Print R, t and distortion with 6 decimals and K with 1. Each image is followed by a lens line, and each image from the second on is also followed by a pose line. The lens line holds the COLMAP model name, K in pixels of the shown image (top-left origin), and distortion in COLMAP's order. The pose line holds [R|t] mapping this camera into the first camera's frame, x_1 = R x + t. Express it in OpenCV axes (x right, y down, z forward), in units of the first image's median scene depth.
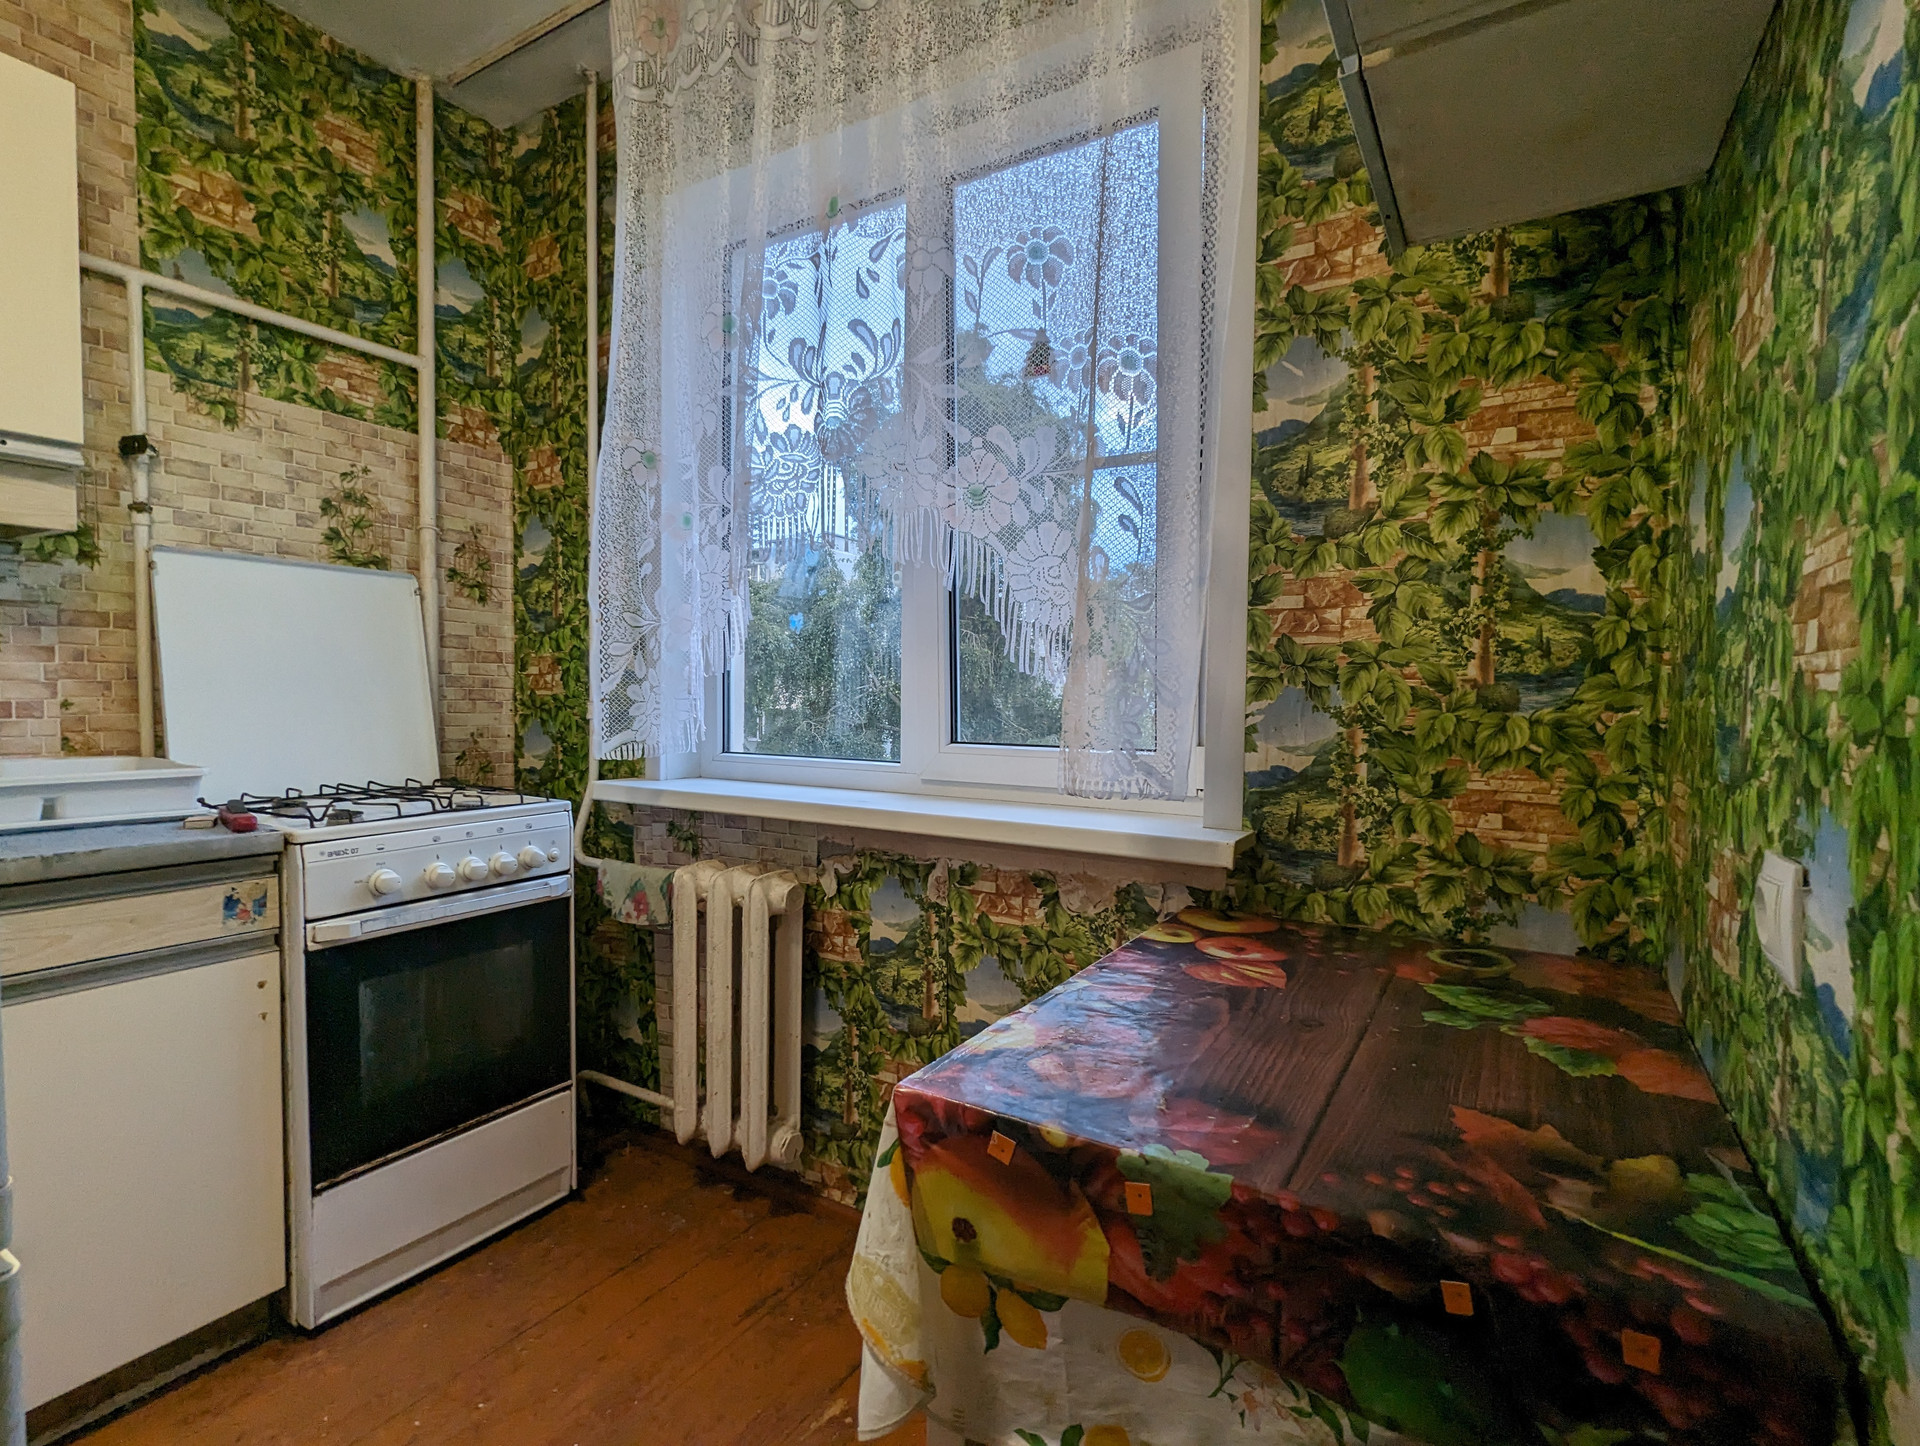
lens RADIAL K [[911.5, 0, 965.9], [0, 911.5, 727.5], [0, 0, 1]] dist [0.000823, -0.000876]
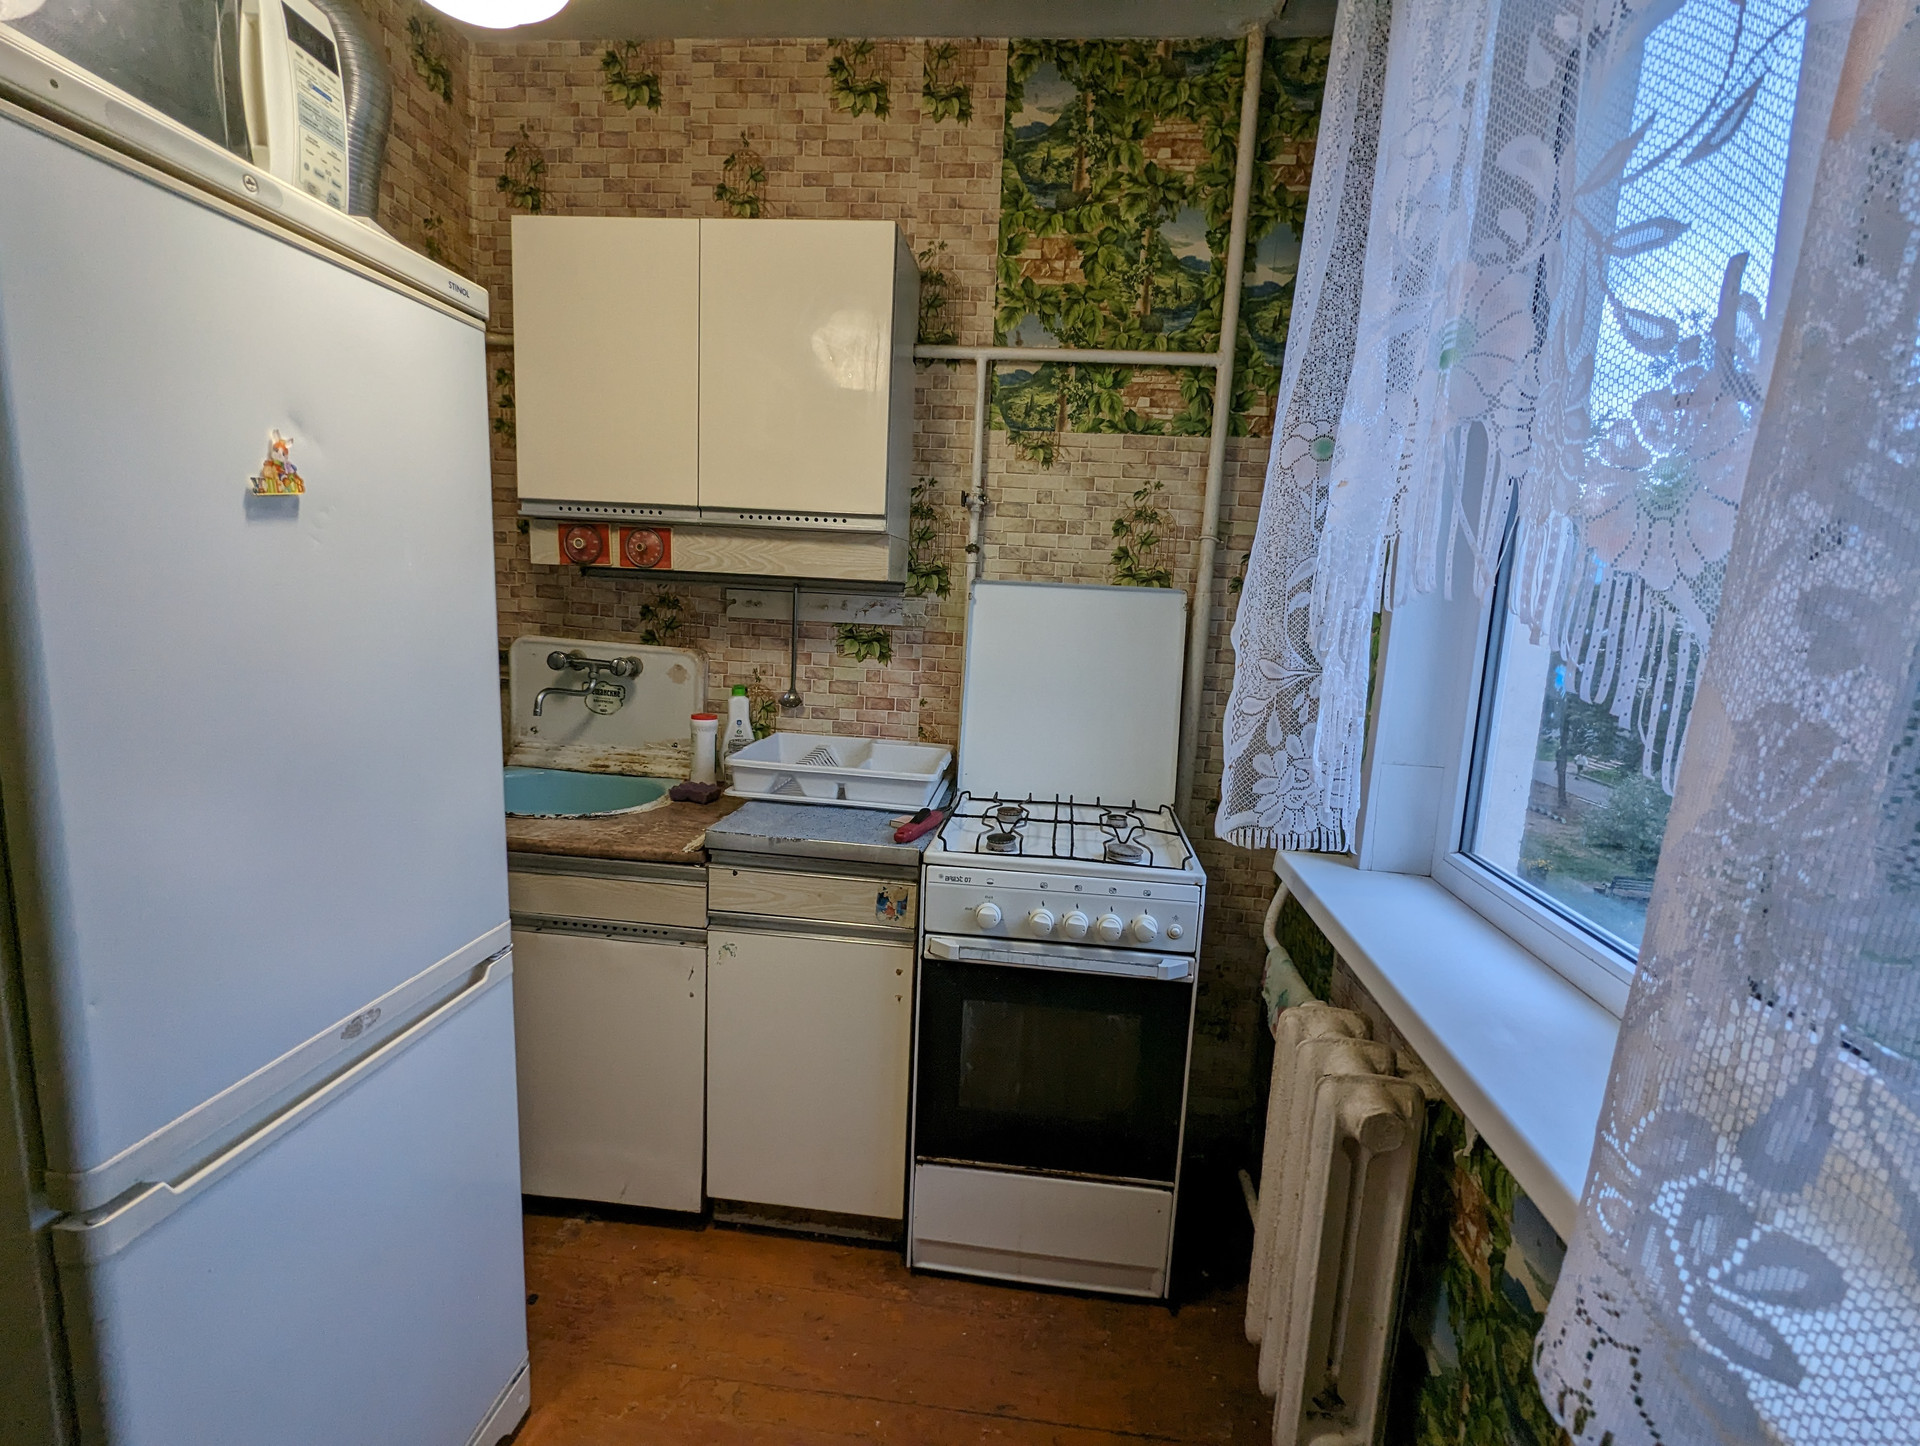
lens RADIAL K [[911.5, 0, 963.8], [0, 911.5, 728.6], [0, 0, 1]] dist [0.000823, -0.000876]
pose [[0.418631, 0.143259, -0.896786, 0.262049], [-0.083443, 0.989370, 0.119096, -0.169396], [0.904315, 0.024973, 0.426134, 0.547186]]
